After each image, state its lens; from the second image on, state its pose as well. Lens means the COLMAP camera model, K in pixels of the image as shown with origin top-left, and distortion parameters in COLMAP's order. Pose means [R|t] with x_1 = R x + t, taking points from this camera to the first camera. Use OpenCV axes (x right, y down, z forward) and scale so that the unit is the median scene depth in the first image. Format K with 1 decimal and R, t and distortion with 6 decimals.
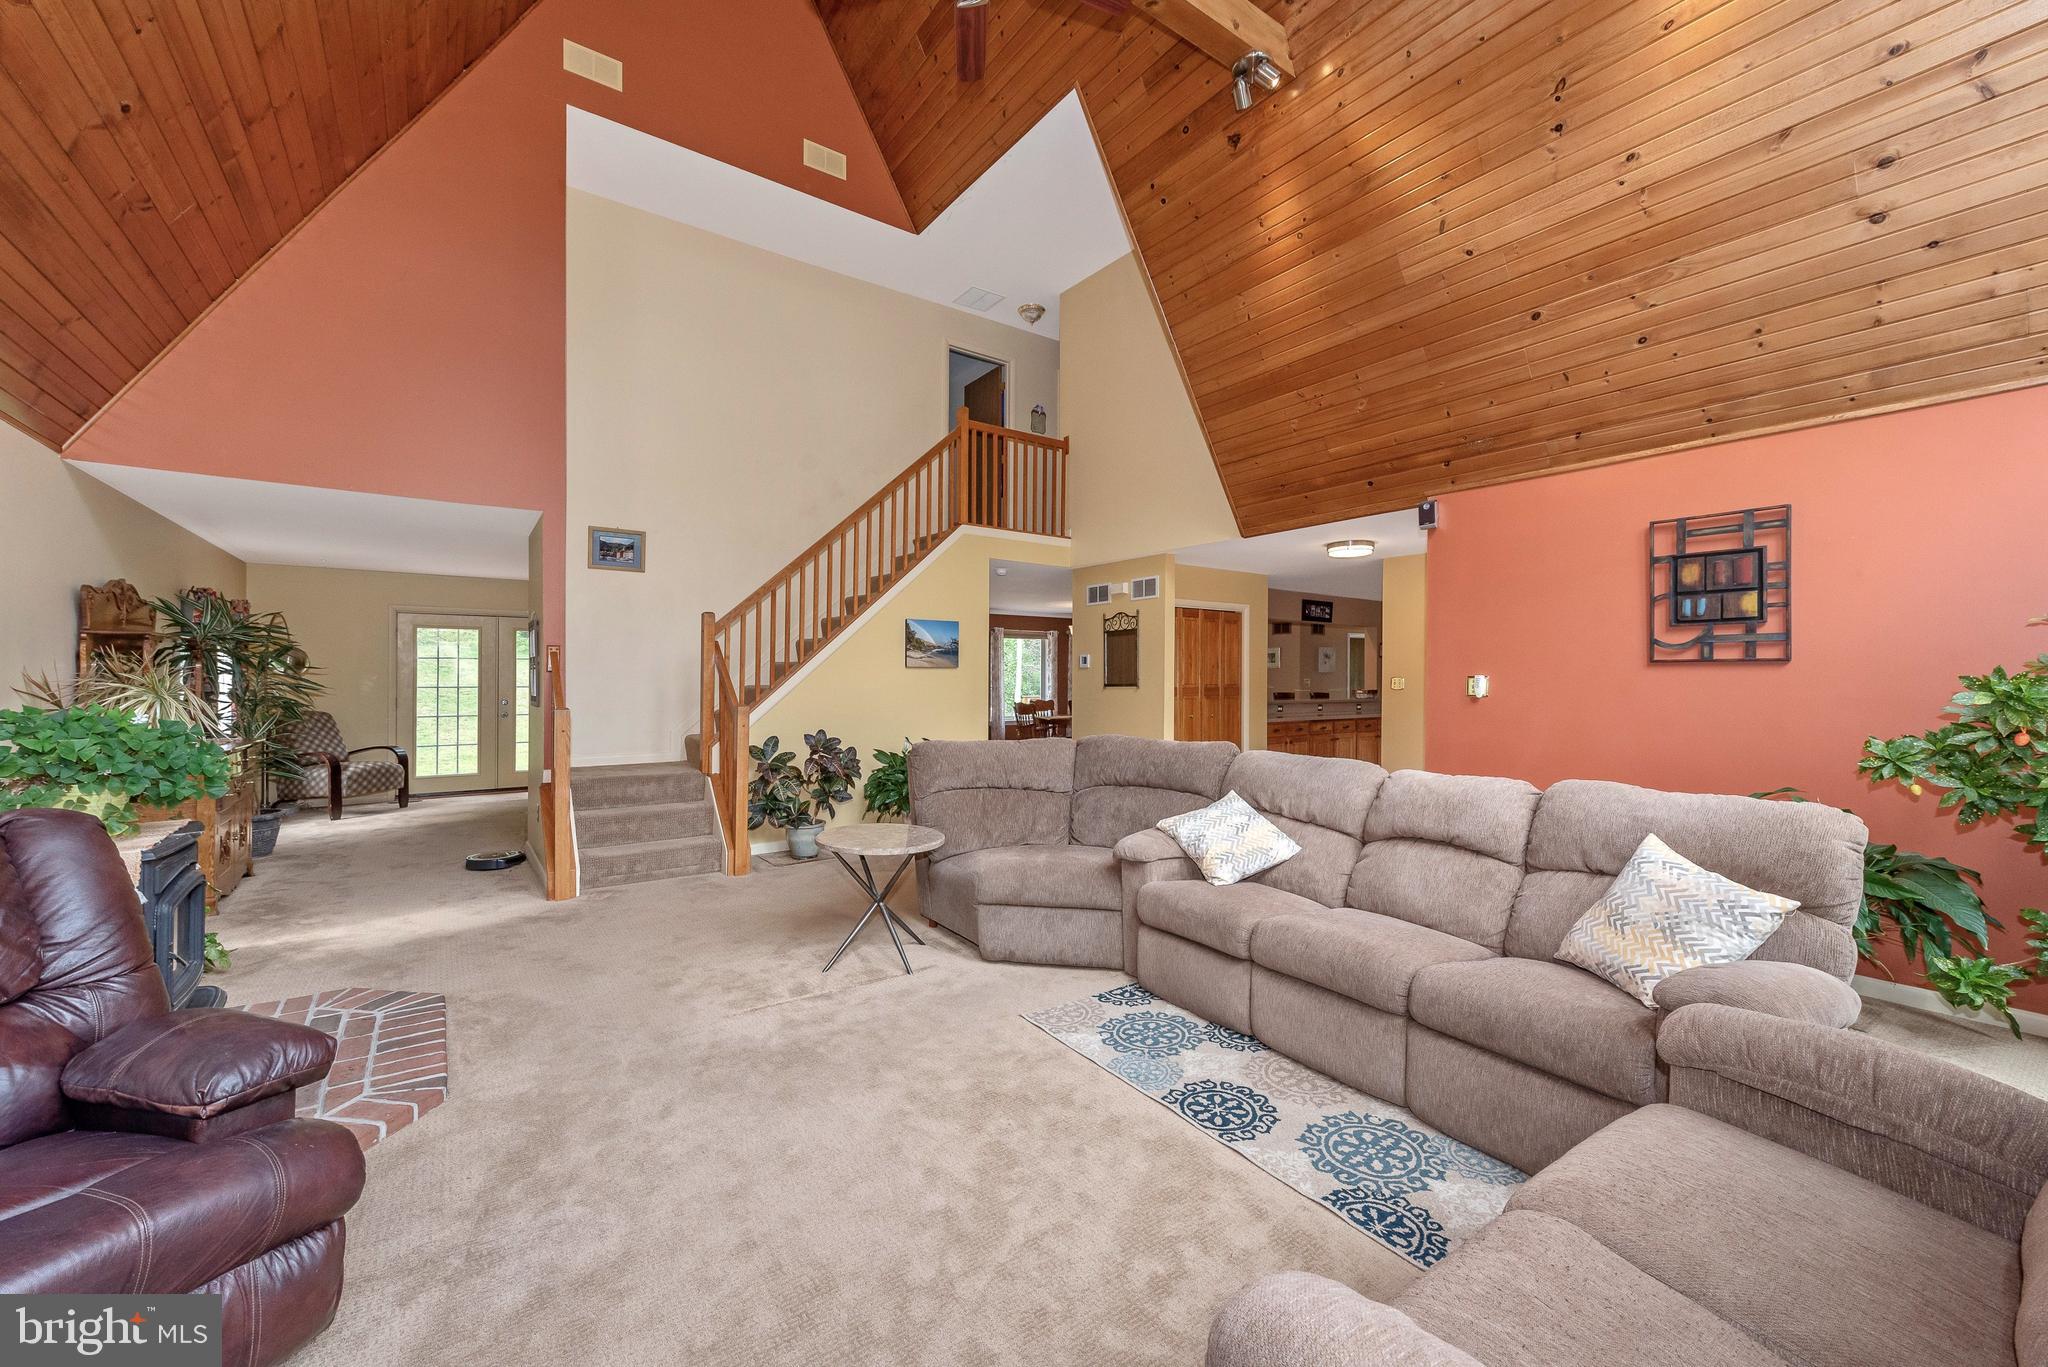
lens RADIAL K [[812.9, 0, 1022.1], [0, 812.9, 681.0], [0, 0, 1]] dist [0.010867, -0.004164]
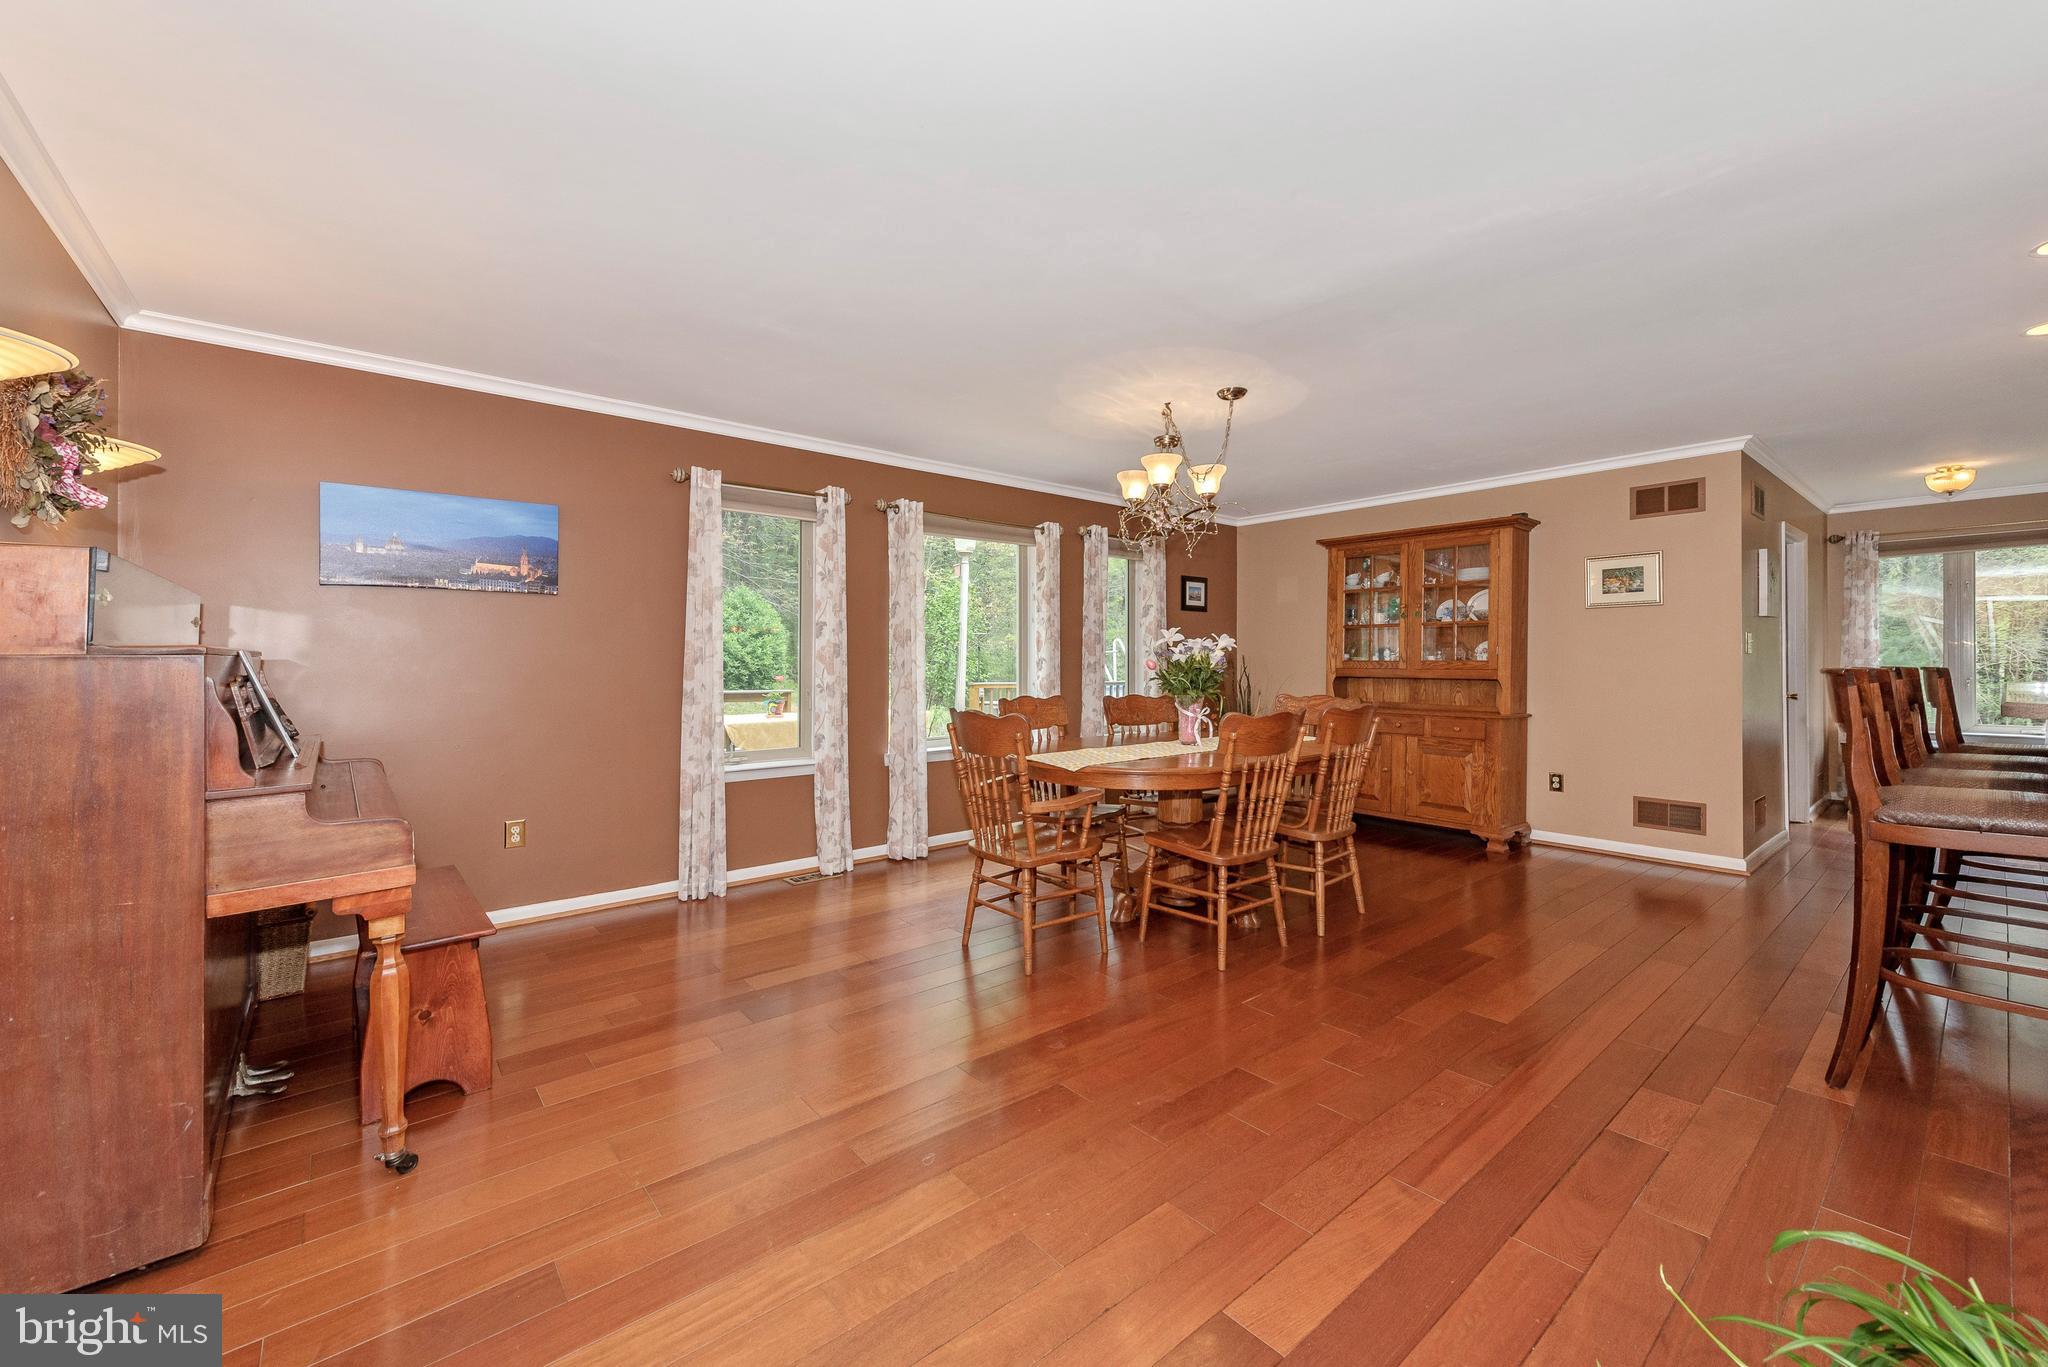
lens RADIAL K [[812.9, 0, 1027.8], [0, 812.9, 670.0], [0, 0, 1]] dist [0.010867, -0.004164]
pose [[0.997526, -0.007532, 0.069891, -0.000599], [0.007071, 0.999952, 0.006851, 0.008136], [-0.069939, -0.006340, 0.997531, 0.623505]]
